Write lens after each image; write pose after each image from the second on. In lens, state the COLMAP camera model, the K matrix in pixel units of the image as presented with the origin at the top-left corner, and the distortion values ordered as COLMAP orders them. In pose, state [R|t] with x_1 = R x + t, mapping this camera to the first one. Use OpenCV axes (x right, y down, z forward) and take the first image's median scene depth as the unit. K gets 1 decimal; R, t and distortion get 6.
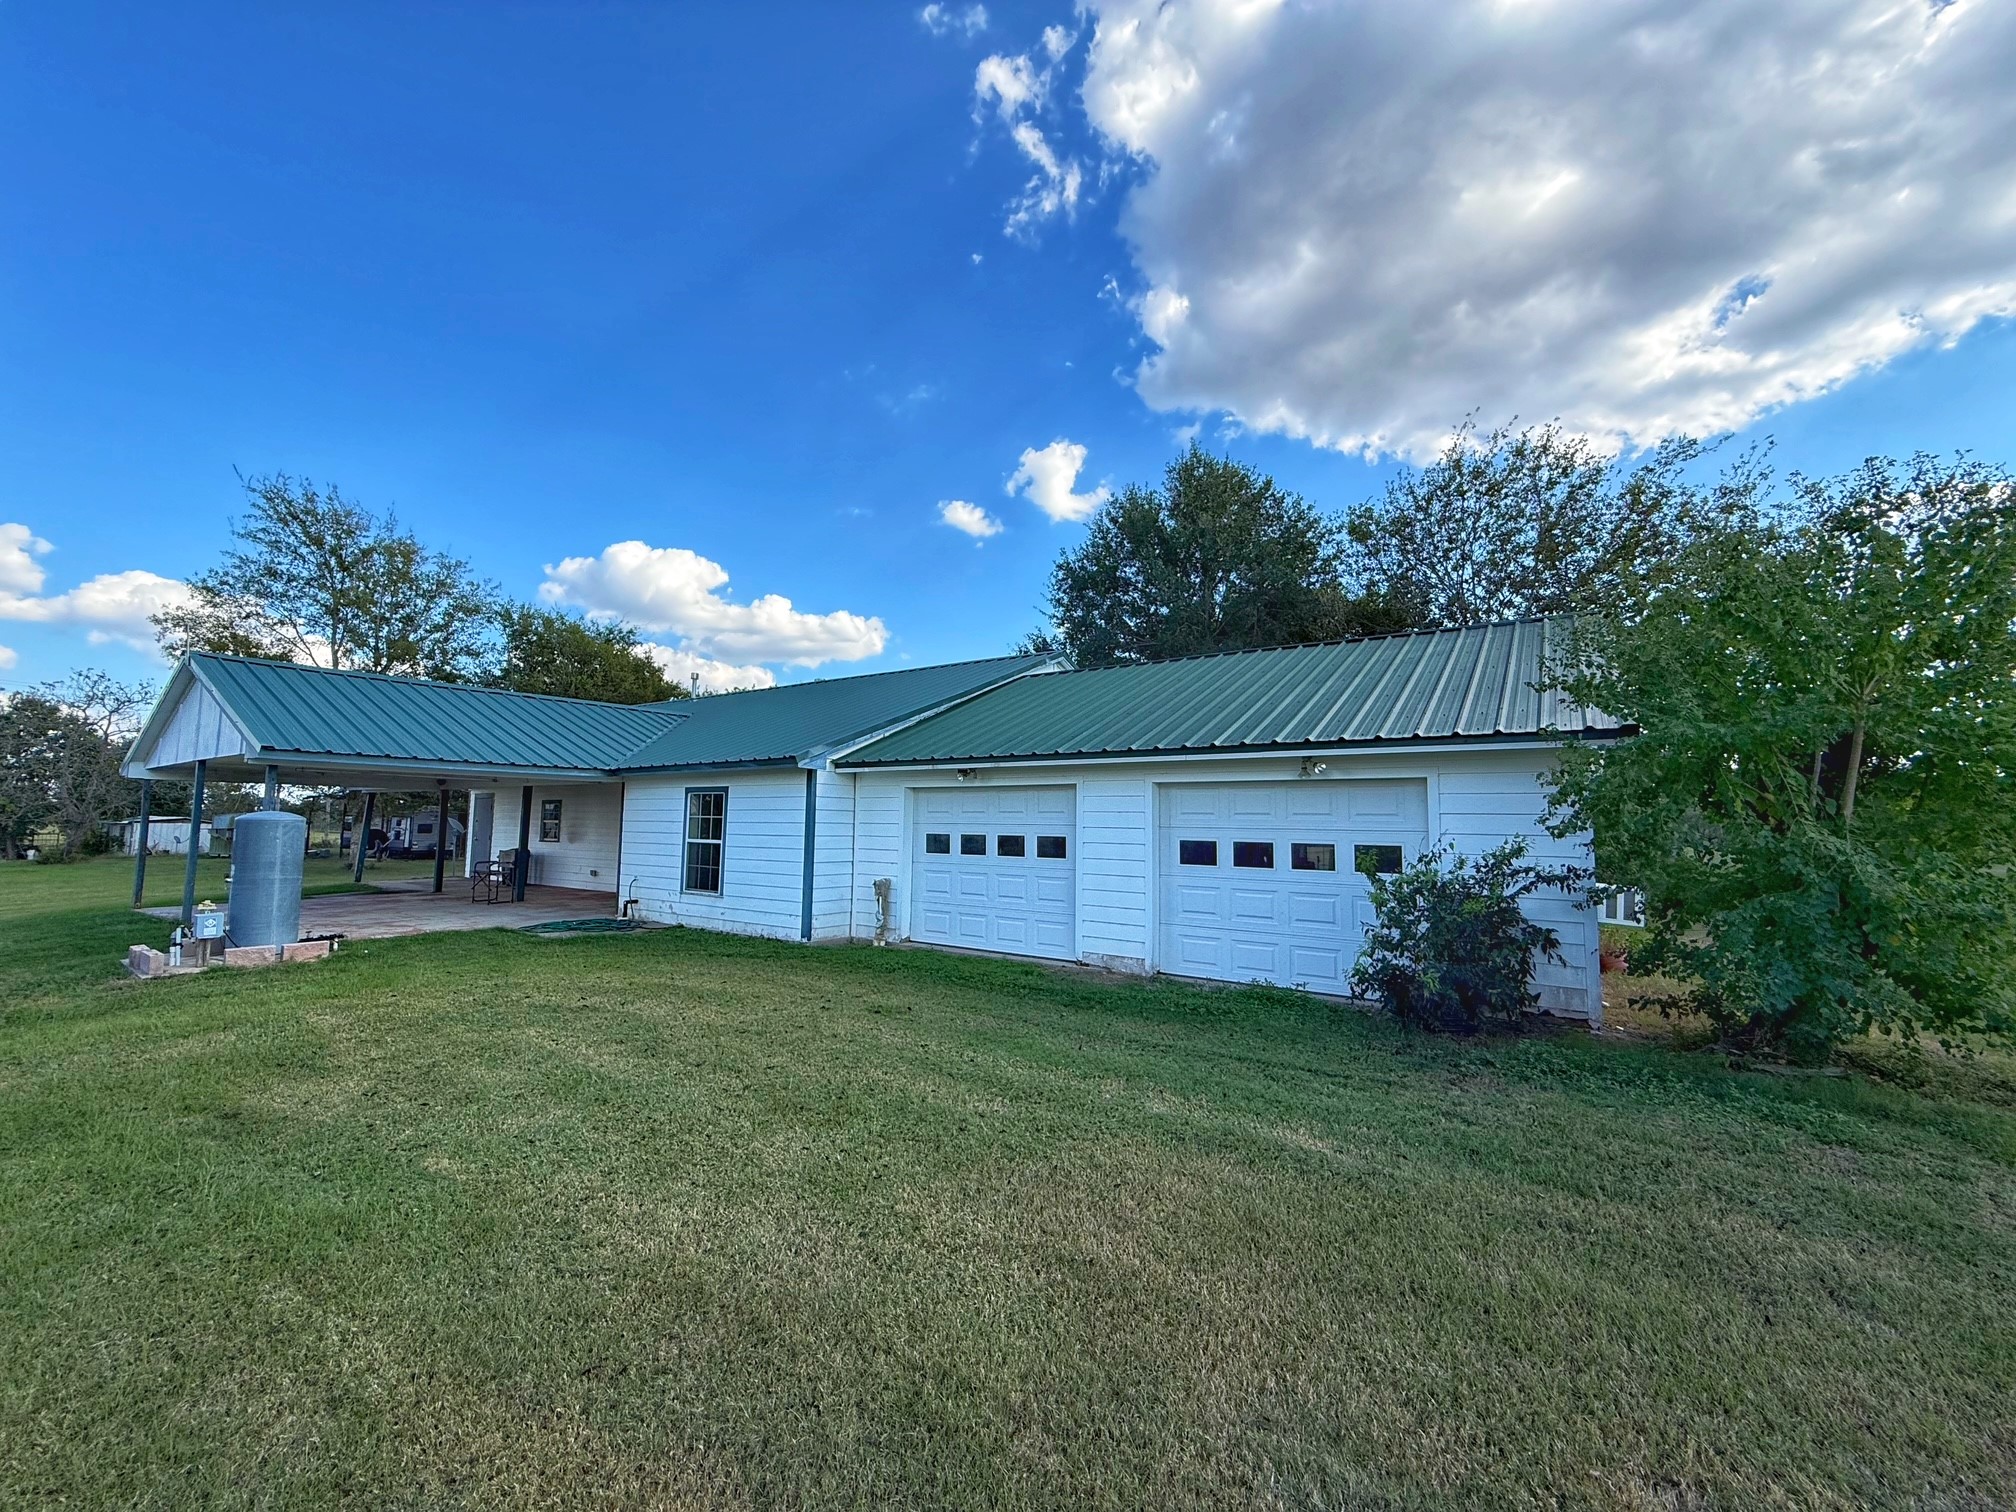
lens RADIAL K [[808.5, 0, 989.3], [0, 808.5, 753.6], [0, 0, 1]] dist [-0.002467, -0.000299]
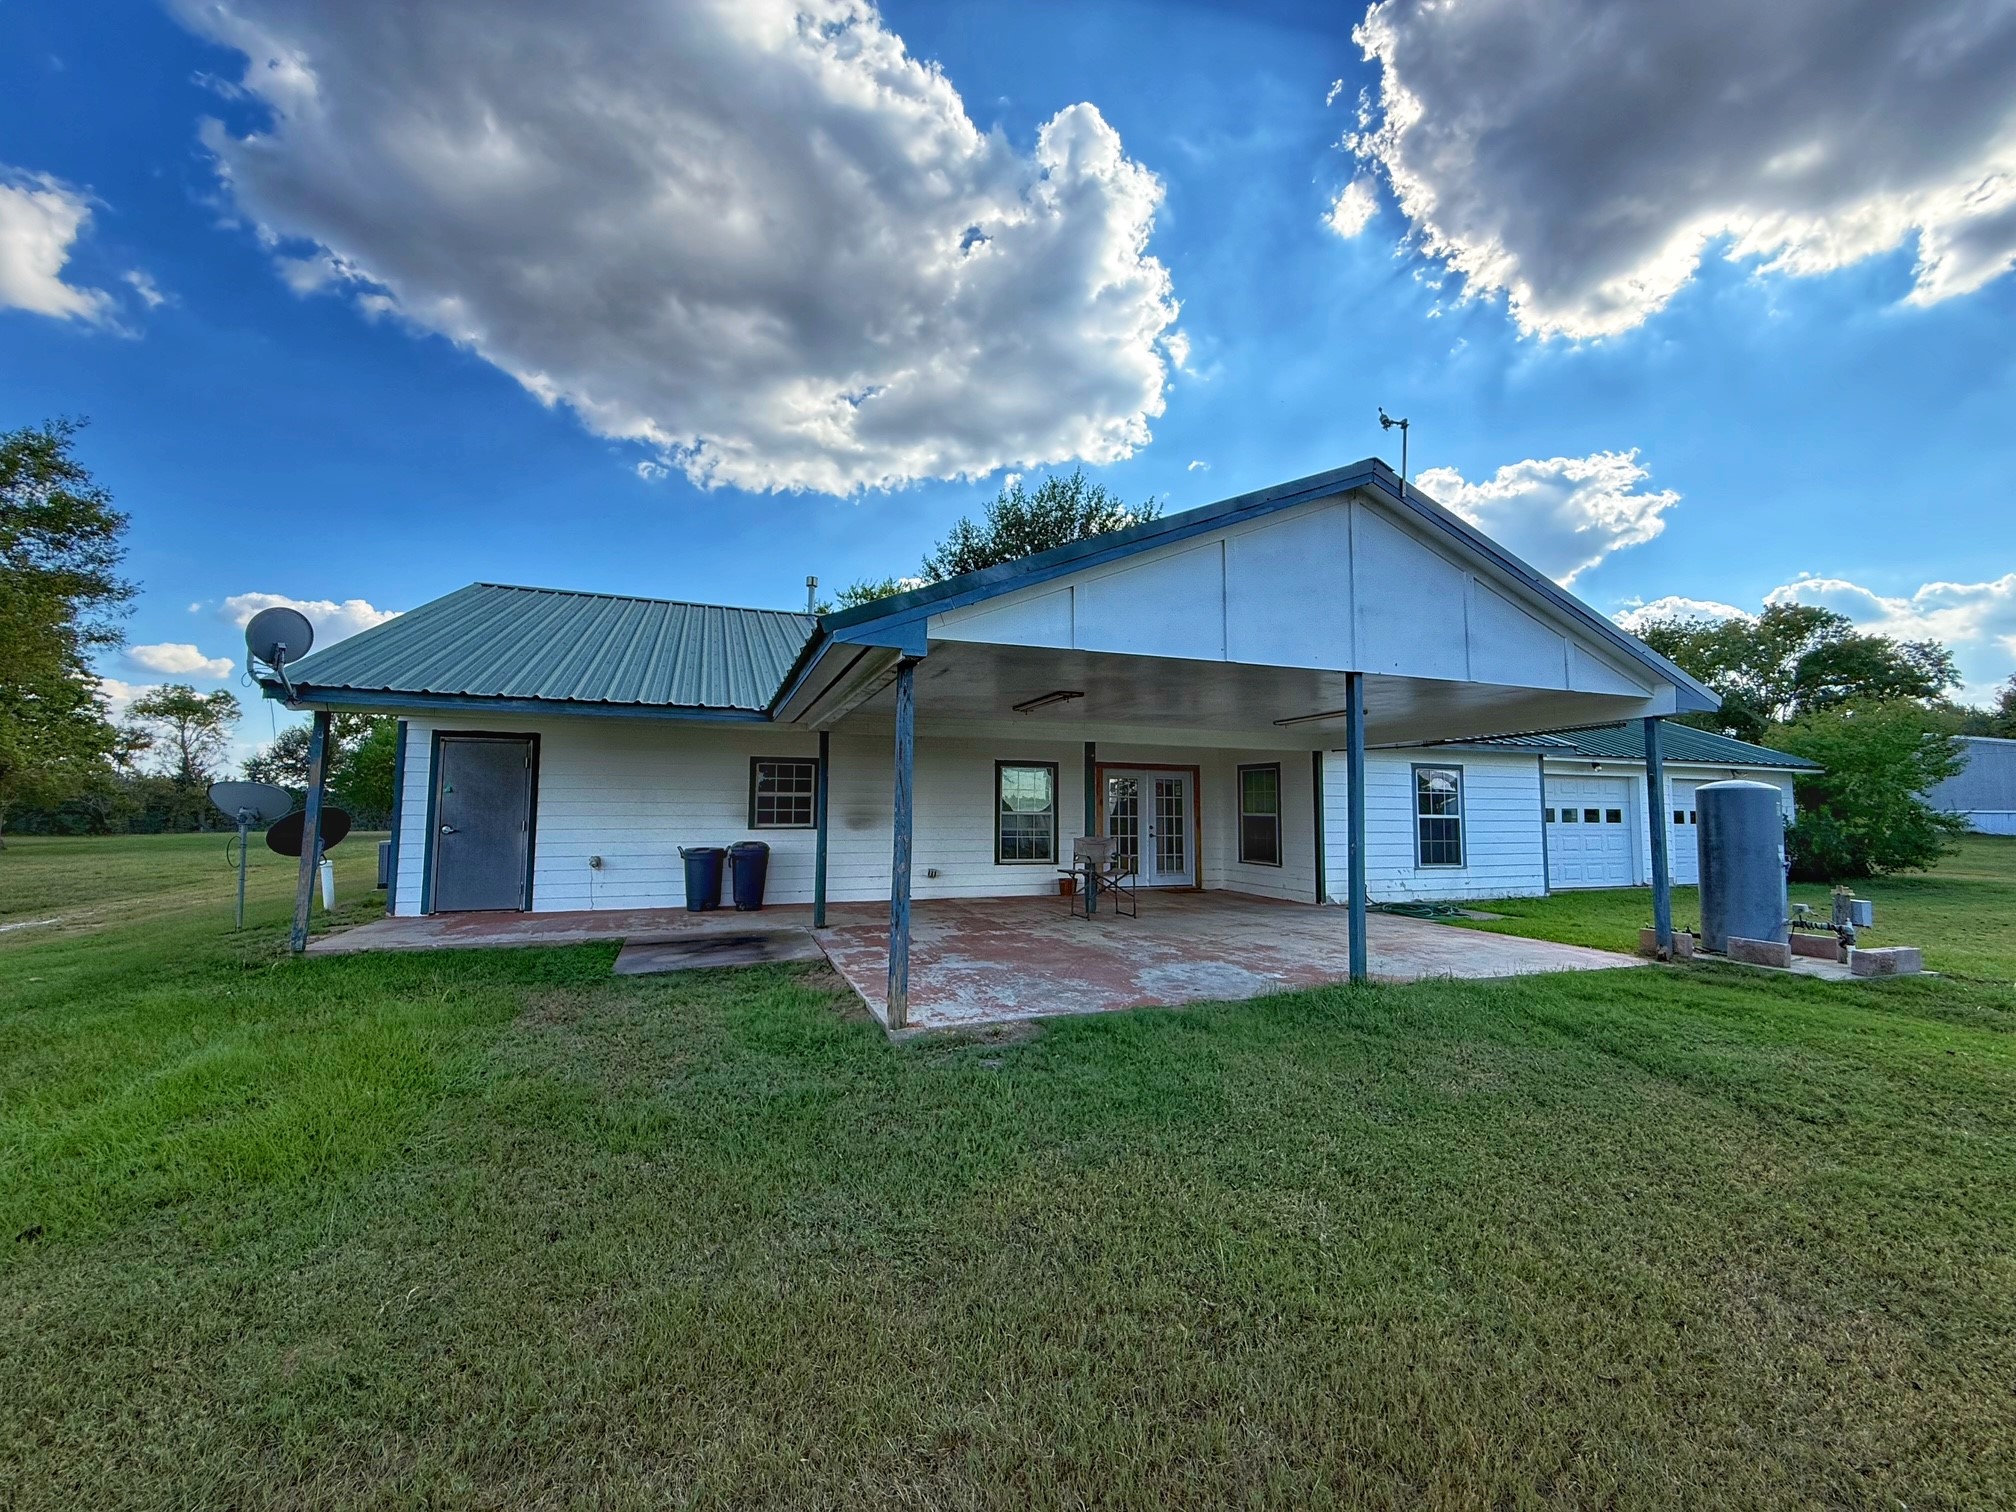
lens RADIAL K [[808.5, 0, 989.3], [0, 808.5, 753.6], [0, 0, 1]] dist [-0.002467, -0.000299]
pose [[0.576103, 0.043778, 0.816204, -1.589161], [-0.082632, 0.996568, 0.004872, 0.072939], [-0.813190, -0.070251, 0.577743, 0.908789]]
